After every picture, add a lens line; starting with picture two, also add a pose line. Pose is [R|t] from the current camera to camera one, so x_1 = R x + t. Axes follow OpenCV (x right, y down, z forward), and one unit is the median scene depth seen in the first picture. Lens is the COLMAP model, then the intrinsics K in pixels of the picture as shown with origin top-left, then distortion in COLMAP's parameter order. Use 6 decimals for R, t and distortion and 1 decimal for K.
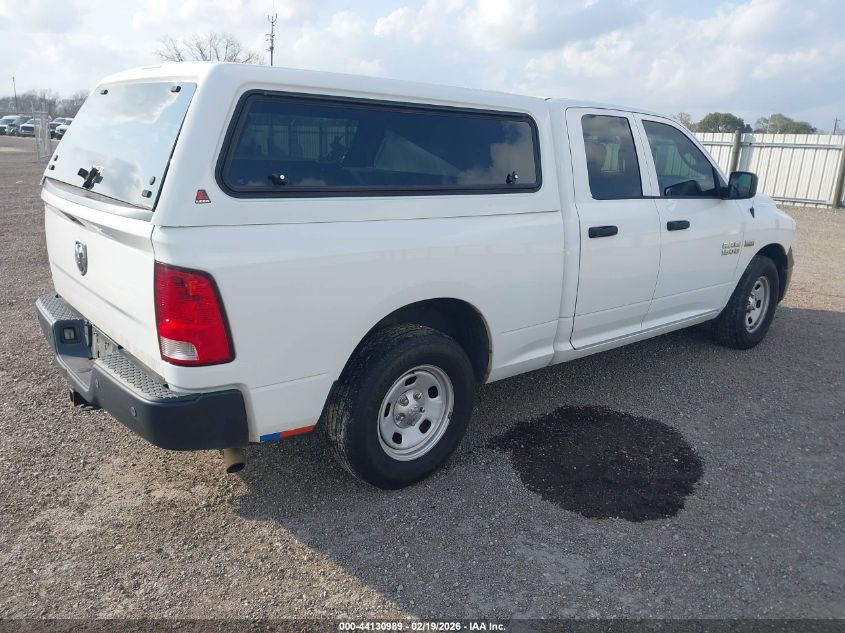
lens RADIAL K [[642.6, 0, 422.5], [0, 642.6, 316.5], [0, 0, 1]] dist [-0.000988, 0.000062]
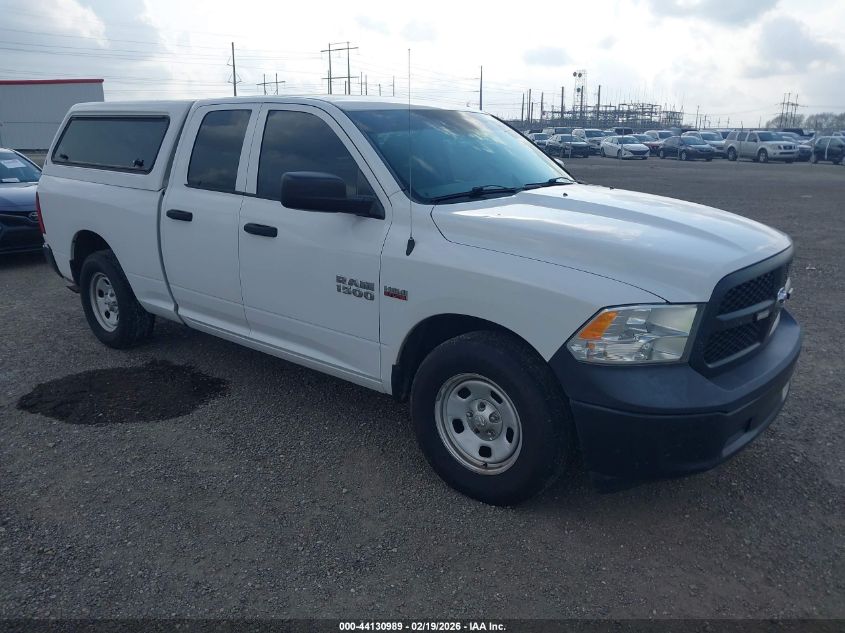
lens RADIAL K [[642.6, 0, 422.5], [0, 642.6, 316.5], [0, 0, 1]] dist [-0.000988, 0.000062]
pose [[0.200048, 0.243177, -0.949129, 1.337316], [-0.258405, 0.947508, 0.188297, -0.260727], [0.945097, 0.207591, 0.252385, 1.053255]]
